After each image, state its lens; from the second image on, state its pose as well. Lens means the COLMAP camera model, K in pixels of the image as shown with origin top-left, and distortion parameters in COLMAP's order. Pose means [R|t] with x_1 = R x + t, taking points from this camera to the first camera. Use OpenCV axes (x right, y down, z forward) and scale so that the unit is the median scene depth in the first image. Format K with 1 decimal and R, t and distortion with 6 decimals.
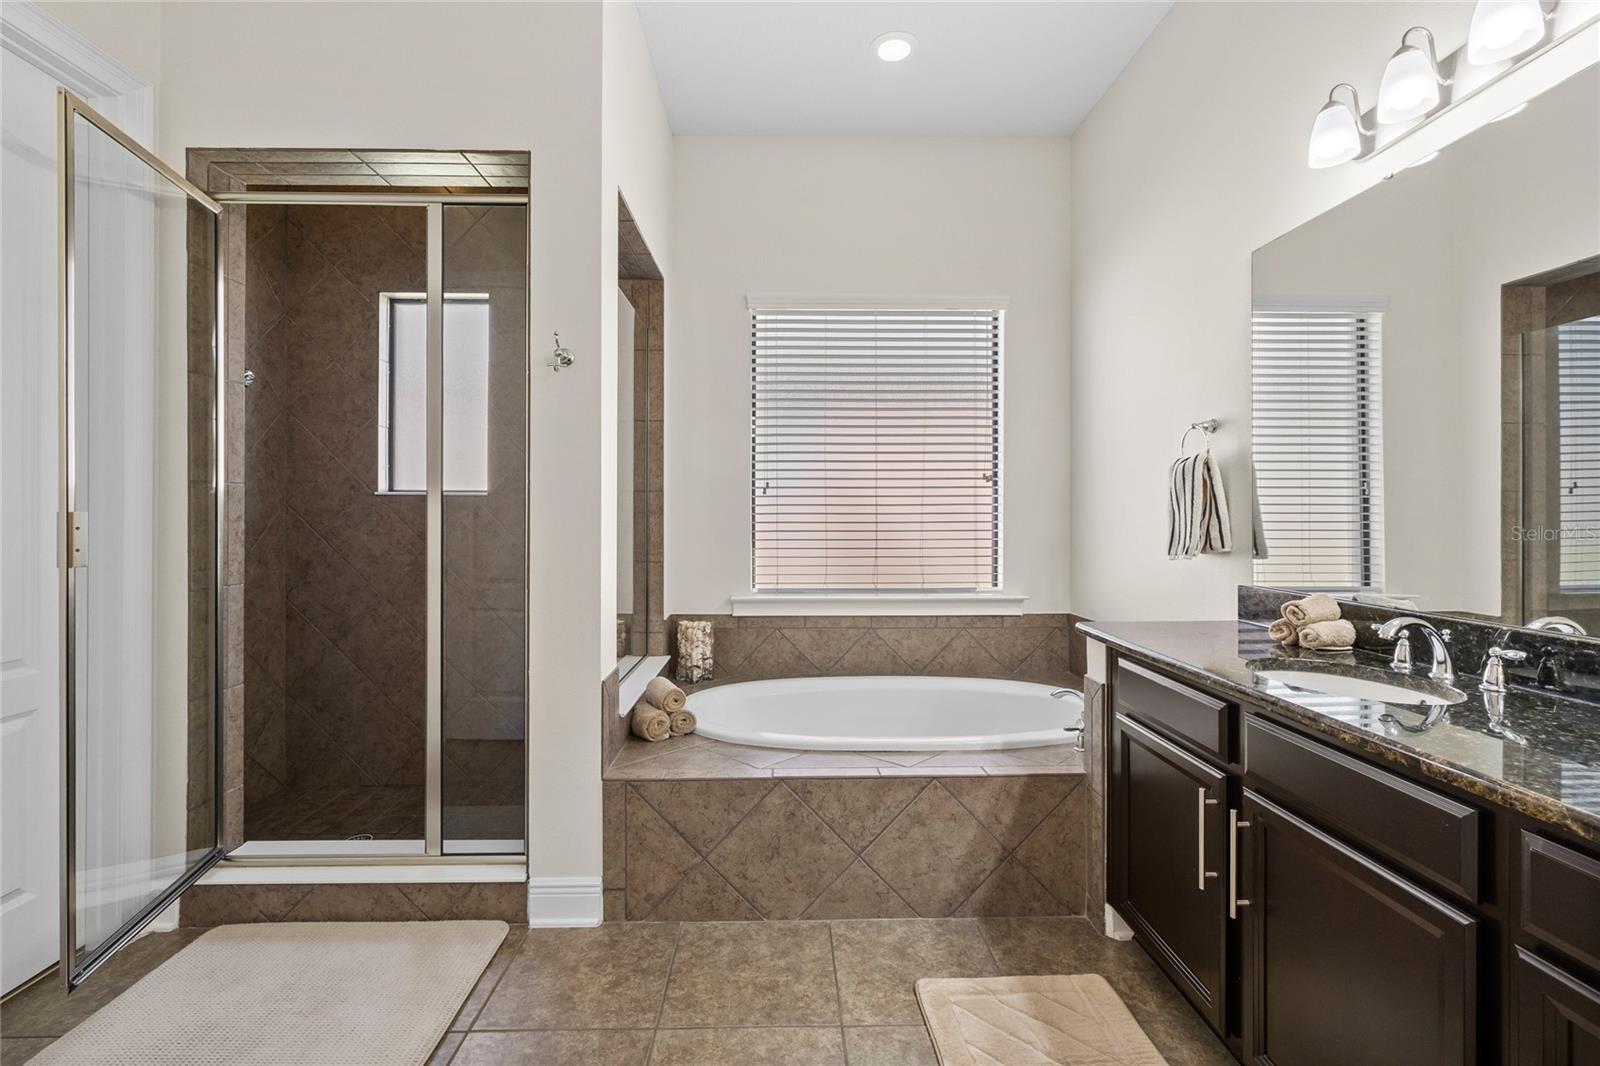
lens RADIAL K [[680.1, 0, 795.4], [0, 680.1, 512.4], [0, 0, 1]] dist [-0.002561, 0.001162]
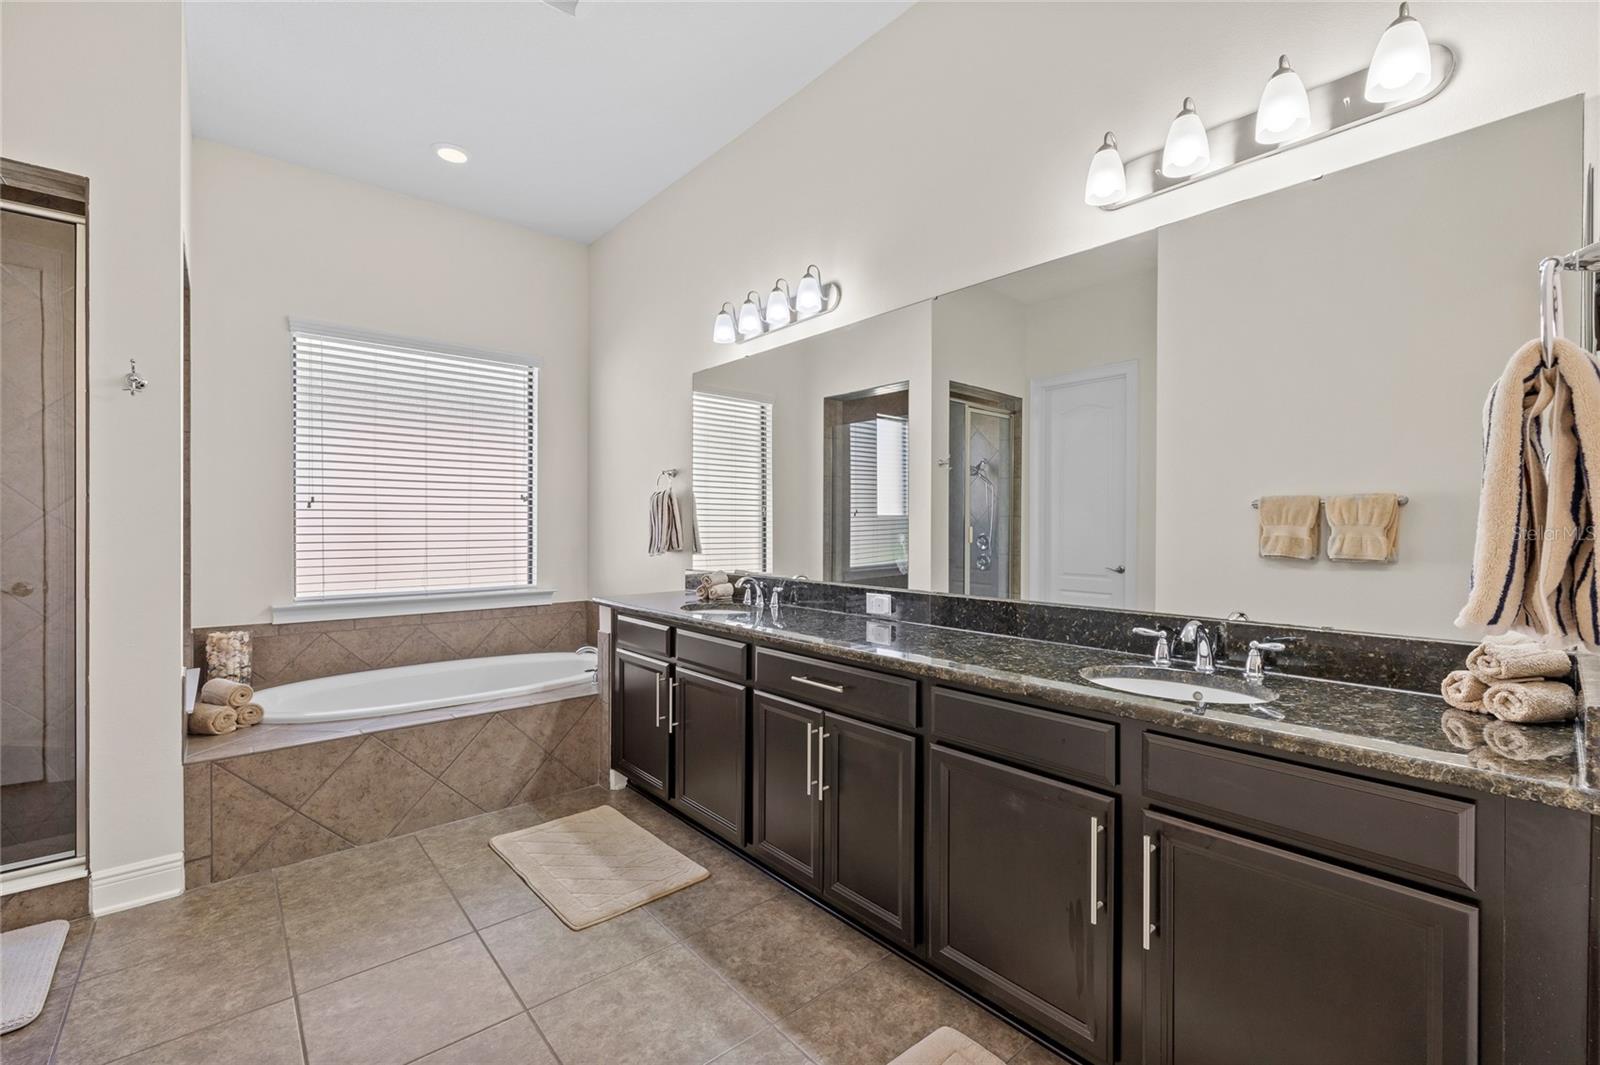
lens RADIAL K [[680.1, 0, 802.0], [0, 680.1, 528.9], [0, 0, 1]] dist [-0.002561, 0.001162]
pose [[0.767922, -0.000614, 0.640543, -0.215942], [-0.003450, 0.999981, 0.005094, -0.003128], [-0.640534, -0.006122, 0.767906, -0.500431]]
